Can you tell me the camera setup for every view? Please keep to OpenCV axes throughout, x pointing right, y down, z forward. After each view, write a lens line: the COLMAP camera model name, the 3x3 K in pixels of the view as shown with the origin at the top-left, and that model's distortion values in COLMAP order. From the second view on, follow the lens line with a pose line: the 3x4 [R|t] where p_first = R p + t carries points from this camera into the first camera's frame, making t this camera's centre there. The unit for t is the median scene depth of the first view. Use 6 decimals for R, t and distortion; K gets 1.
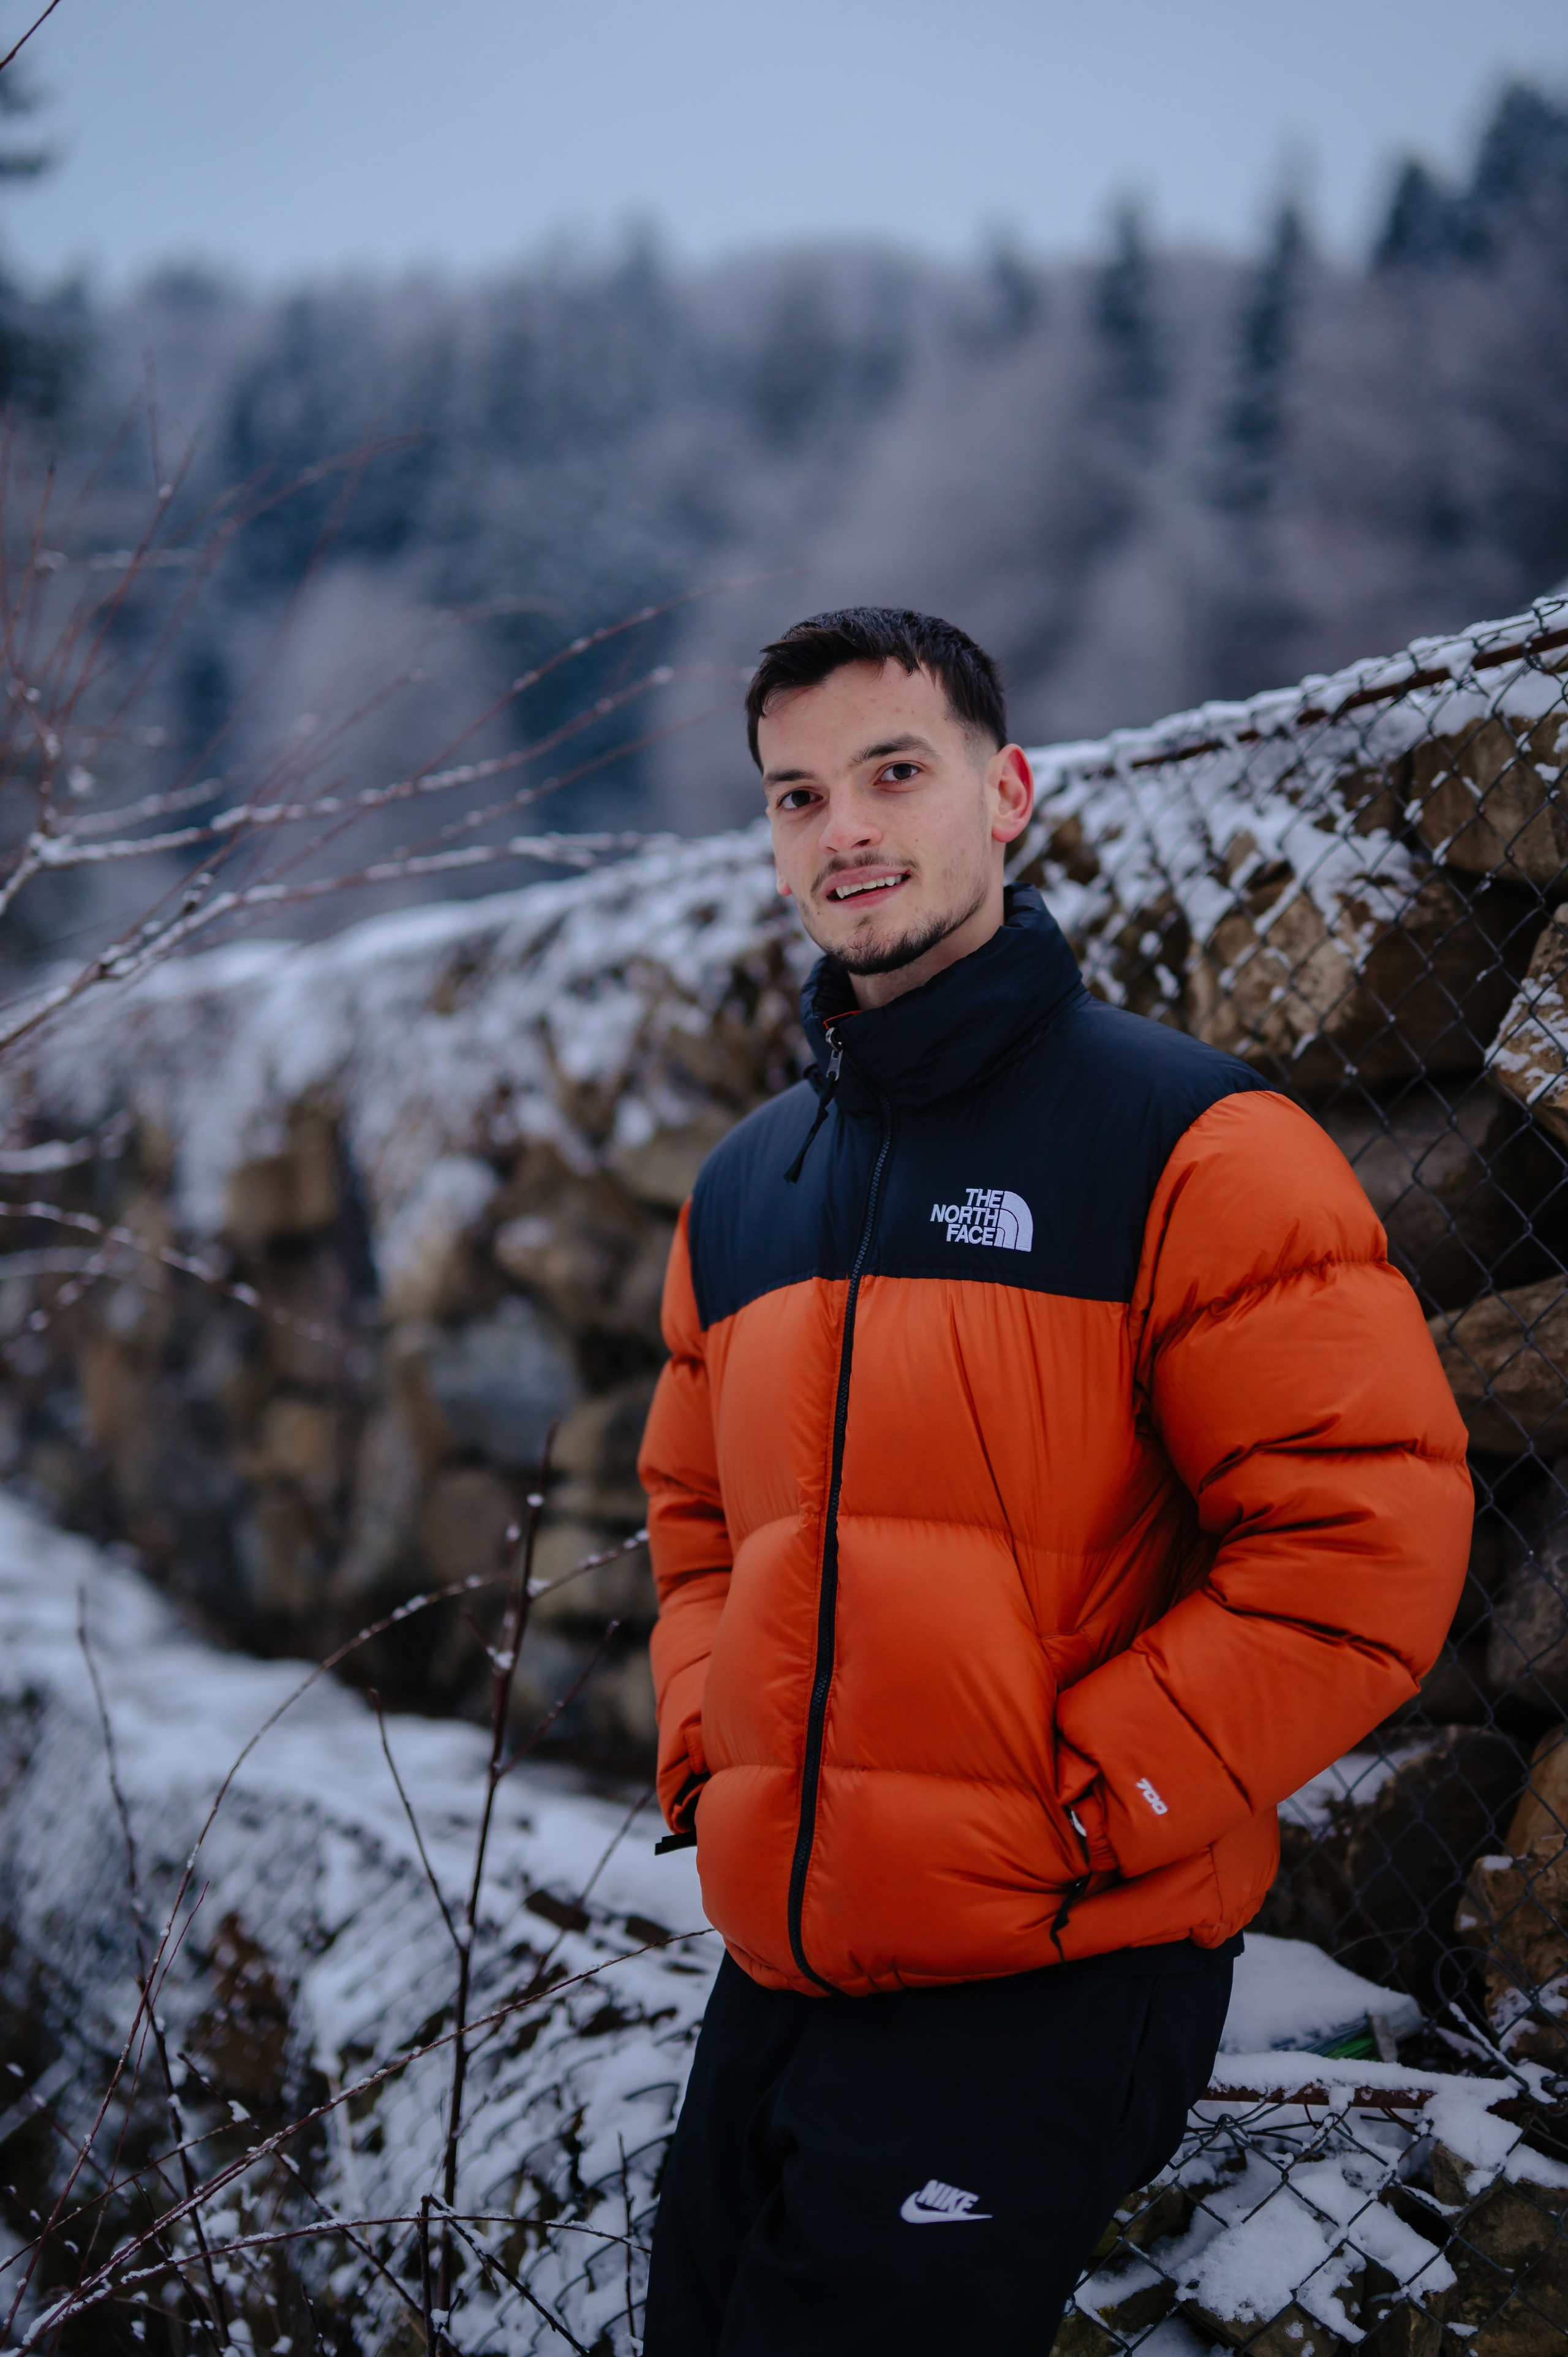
lens RADIAL K [[3414.3, 0, 784.0], [0, 3414.3, 1178.5], [0, 0, 1]] dist [-0.011346, -0.016861]
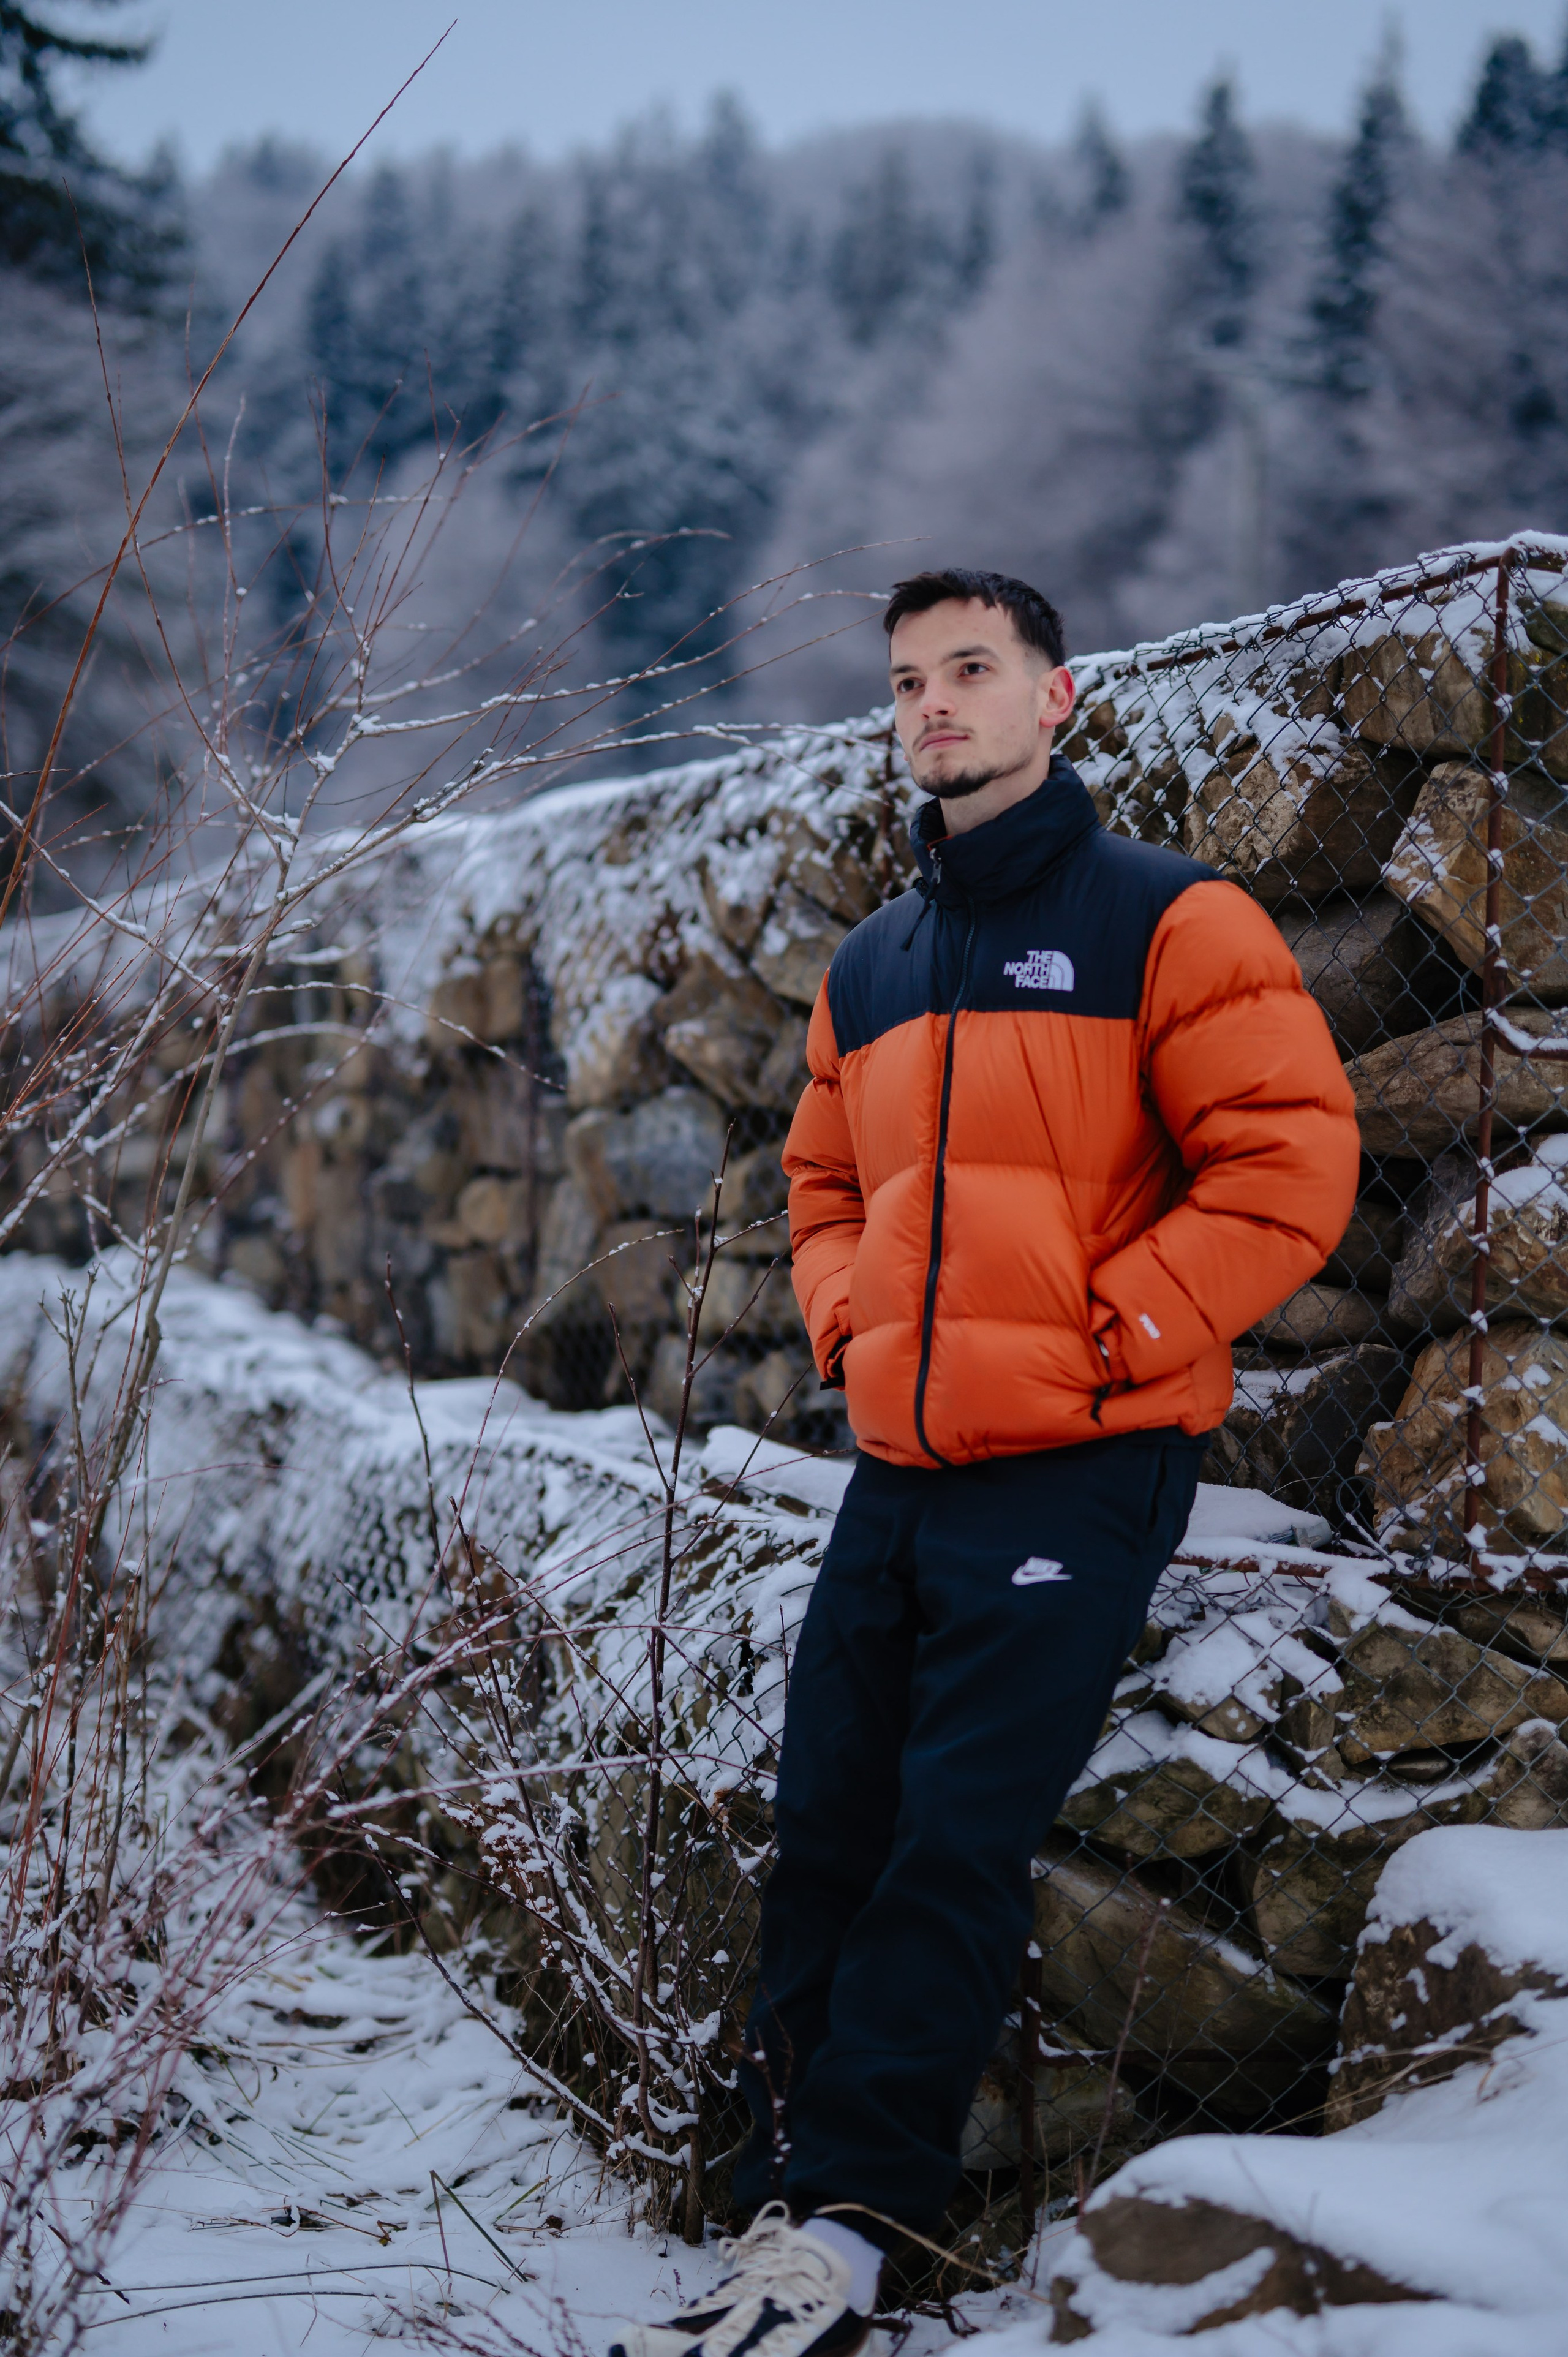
lens RADIAL K [[3461.1, 0, 786.0], [0, 3461.1, 1234.9], [0, 0, 1]] dist [0.000997, 0.064956]
pose [[0.999733, 0.008315, -0.021570, -0.013339], [-0.007311, 0.998905, 0.046213, 0.045989], [0.021931, -0.046043, 0.998699, -0.421322]]
